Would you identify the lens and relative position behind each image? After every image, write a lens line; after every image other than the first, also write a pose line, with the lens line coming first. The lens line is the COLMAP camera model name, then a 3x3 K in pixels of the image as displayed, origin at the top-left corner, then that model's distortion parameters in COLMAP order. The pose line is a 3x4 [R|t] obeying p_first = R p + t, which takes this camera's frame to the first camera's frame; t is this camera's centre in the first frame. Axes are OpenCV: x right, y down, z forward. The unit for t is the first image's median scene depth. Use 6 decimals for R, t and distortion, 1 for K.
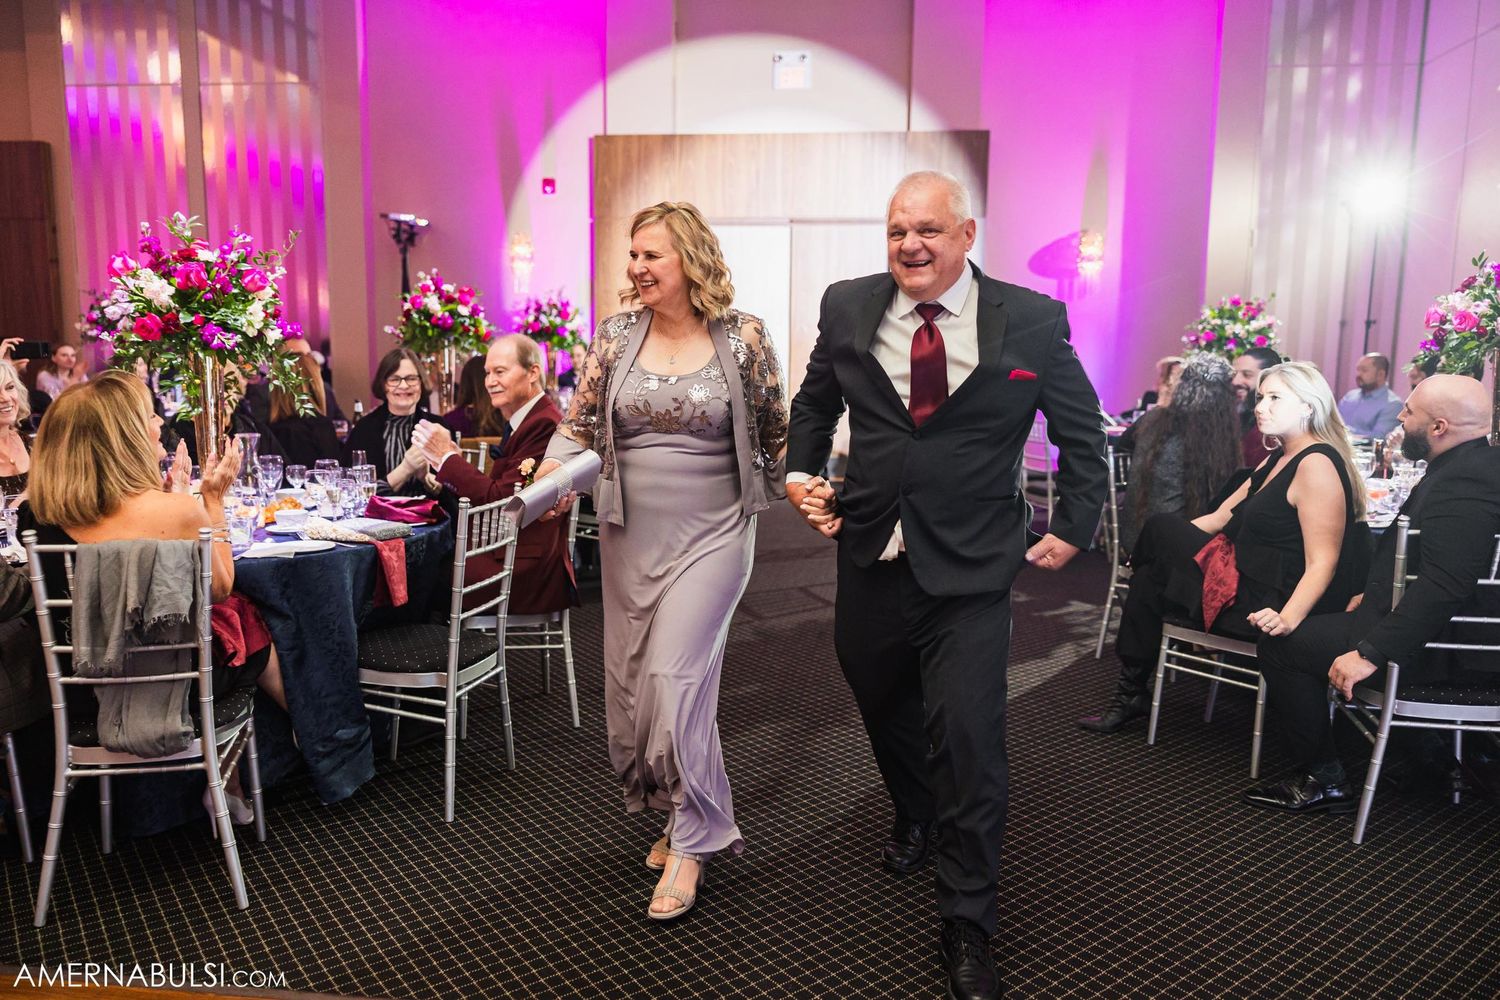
lens RADIAL K [[1168.0, 0, 754.3], [0, 1168.0, 502.8], [0, 0, 1]] dist [0.003951, 0.004112]
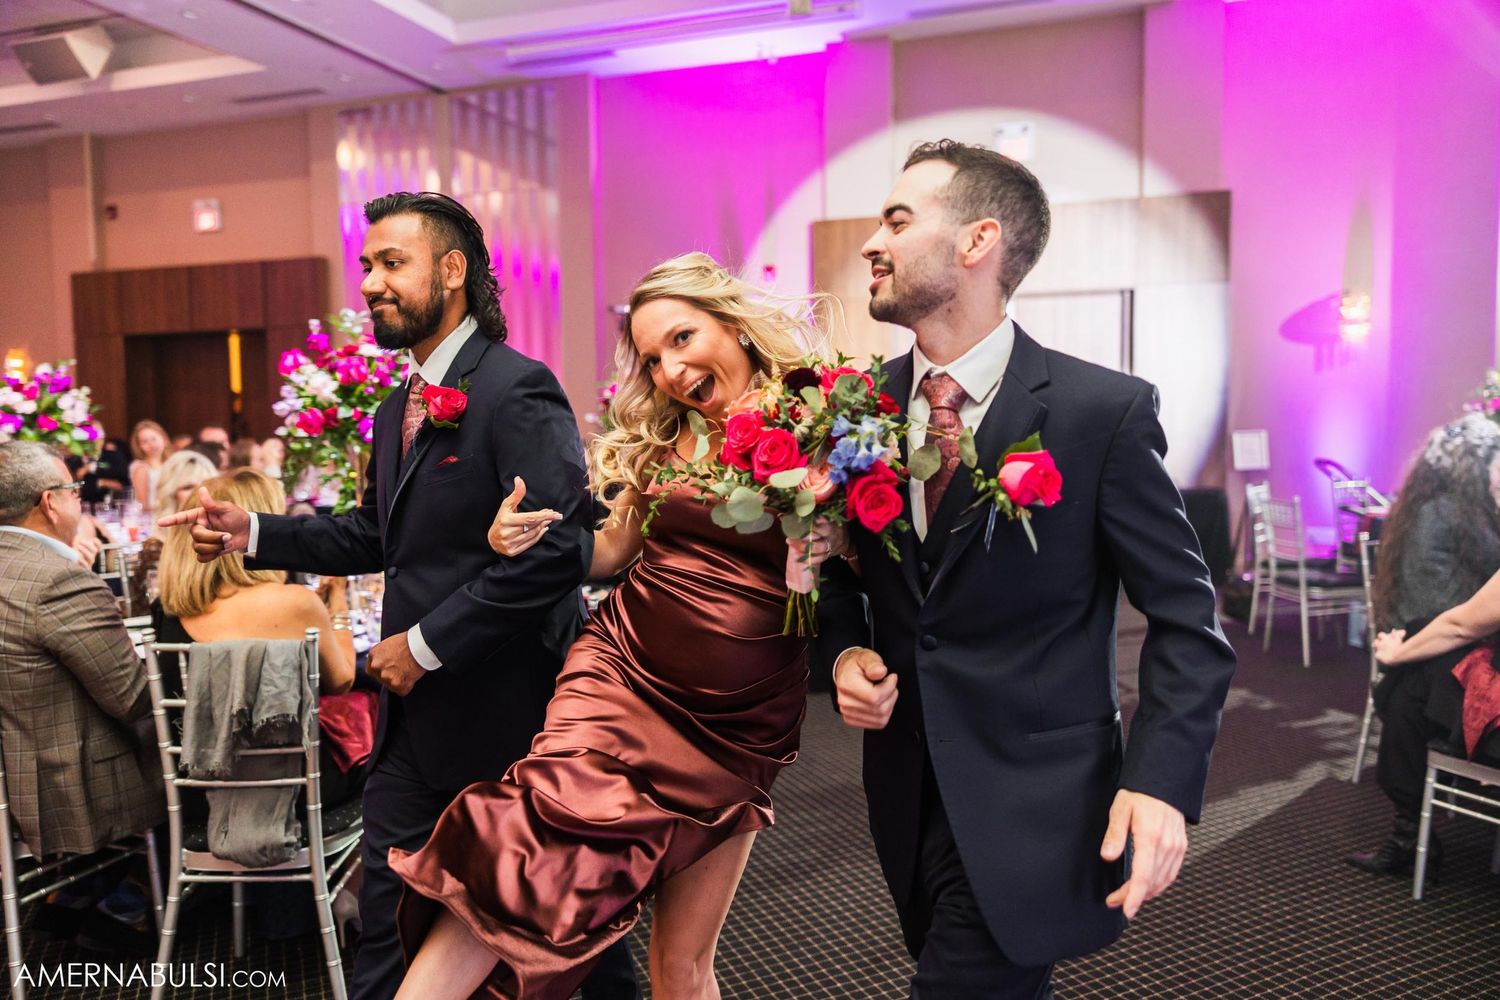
lens RADIAL K [[1168.0, 0, 760.2], [0, 1168.0, 494.8], [0, 0, 1]] dist [0.003951, 0.004112]
pose [[0.978520, -0.010136, -0.205901, 0.061886], [-0.005500, 0.997152, -0.075222, -0.011755], [0.206077, 0.074739, 0.975677, 0.085365]]
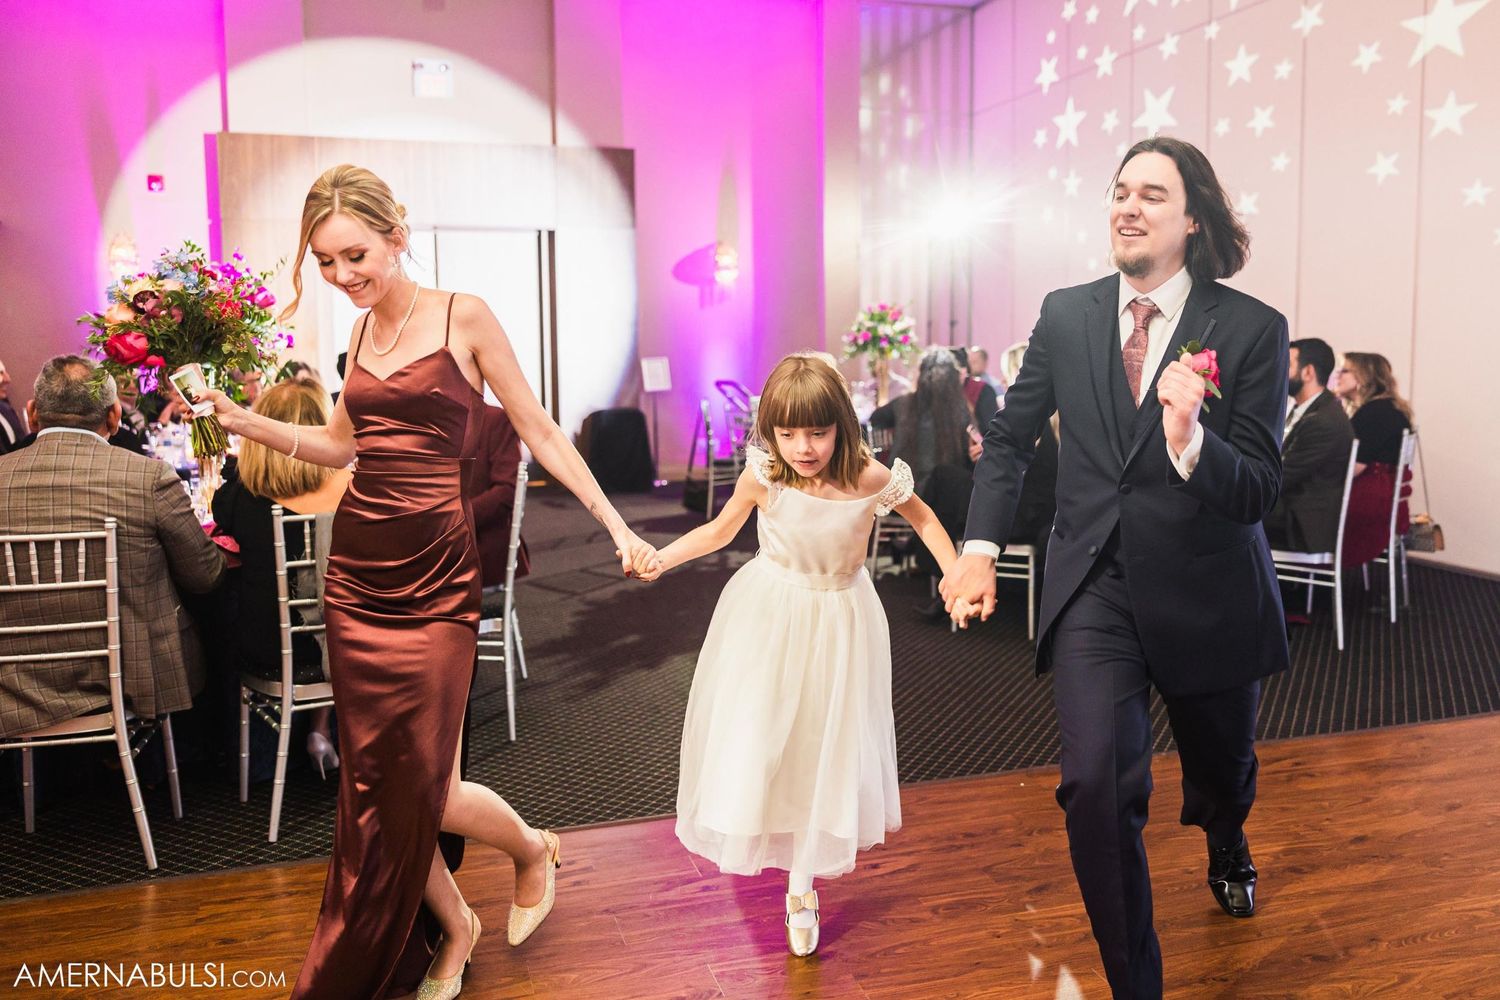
lens RADIAL K [[1287.8, 0, 828.8], [0, 1287.8, 450.5], [0, 0, 1]] dist [0.000358, 0.001100]
pose [[0.895452, -0.054702, 0.441784, -0.455109], [0.079695, 0.996087, -0.038197, 0.042218], [-0.437966, 0.069412, 0.896308, -0.304768]]
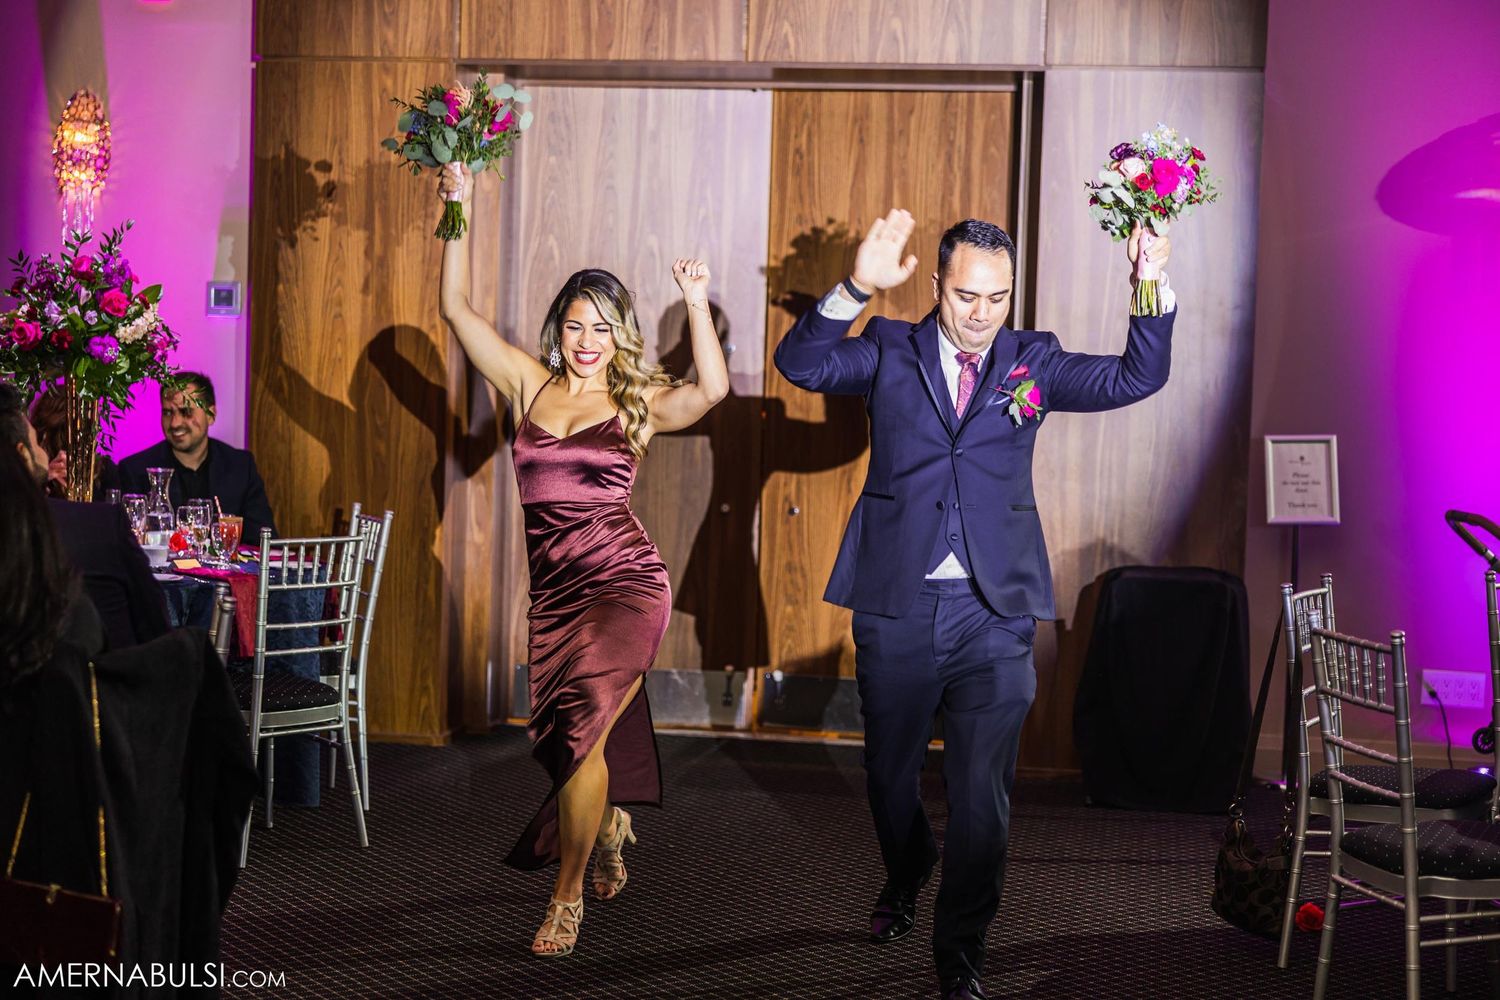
lens RADIAL K [[2500.2, 0, 765.4], [0, 2500.2, 497.8], [0, 0, 1]] dist [0.012577, 0.000000]
pose [[0.999409, 0.022519, -0.025975, 0.156578], [-0.024649, 0.996092, -0.084807, -0.084656], [0.023963, 0.085397, 0.996059, 0.508098]]
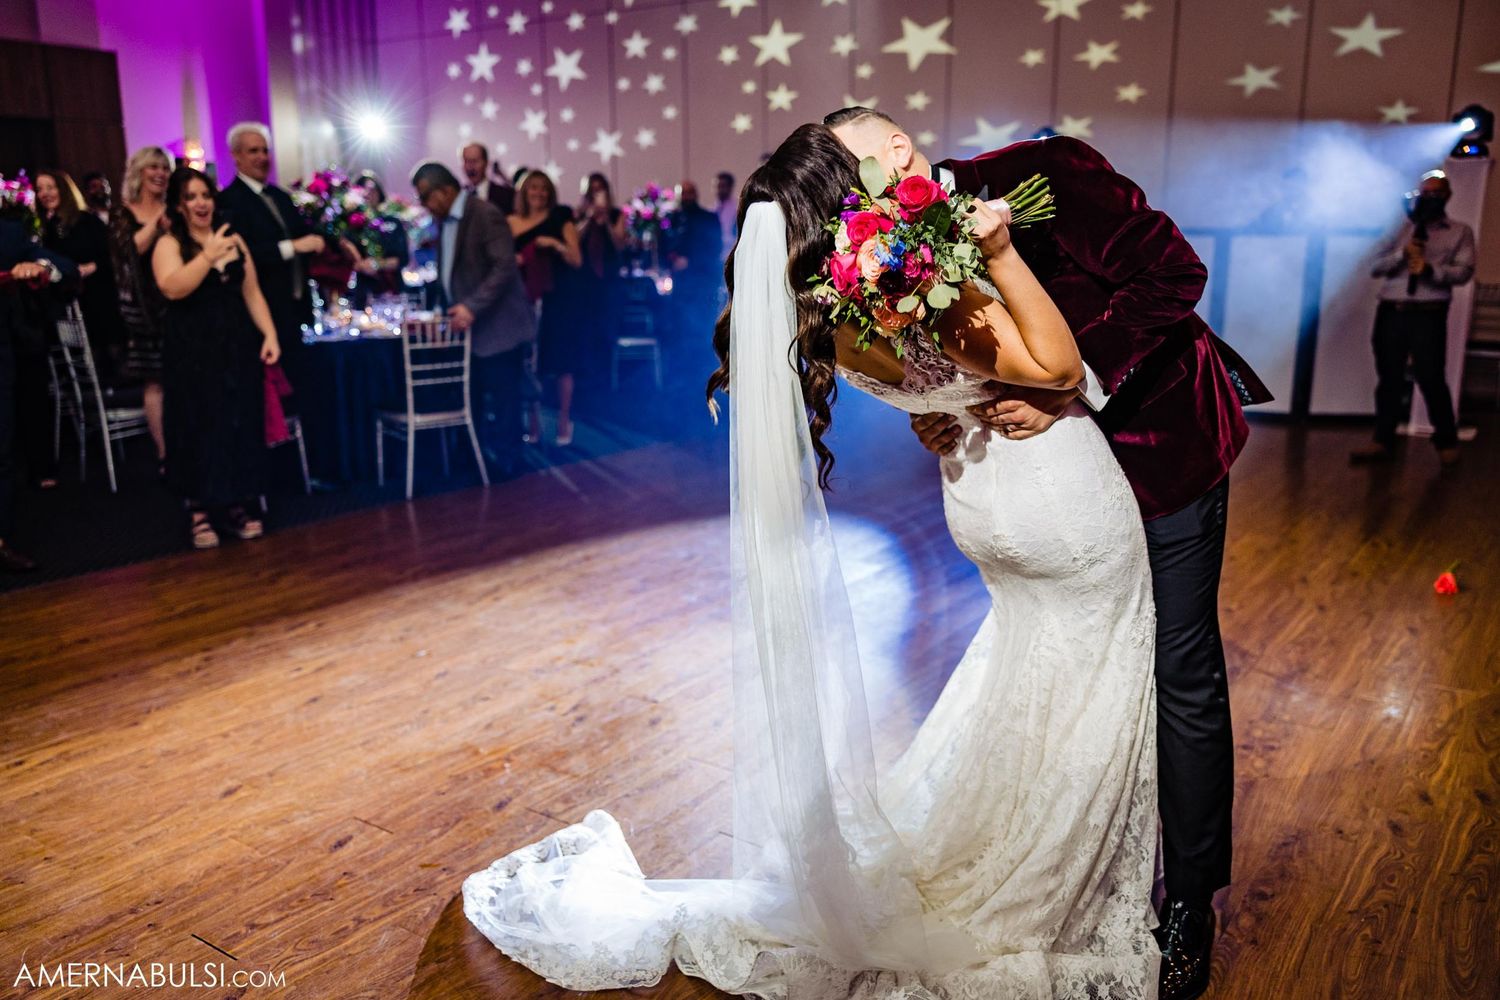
lens RADIAL K [[1168.0, 0, 756.9], [0, 1168.0, 509.1], [0, 0, 1]] dist [0.003951, 0.004112]
pose [[0.444829, -0.218931, 0.868445, -1.743330], [0.131600, 0.975115, 0.178415, 0.054981], [-0.885894, 0.034923, 0.462571, -0.381218]]
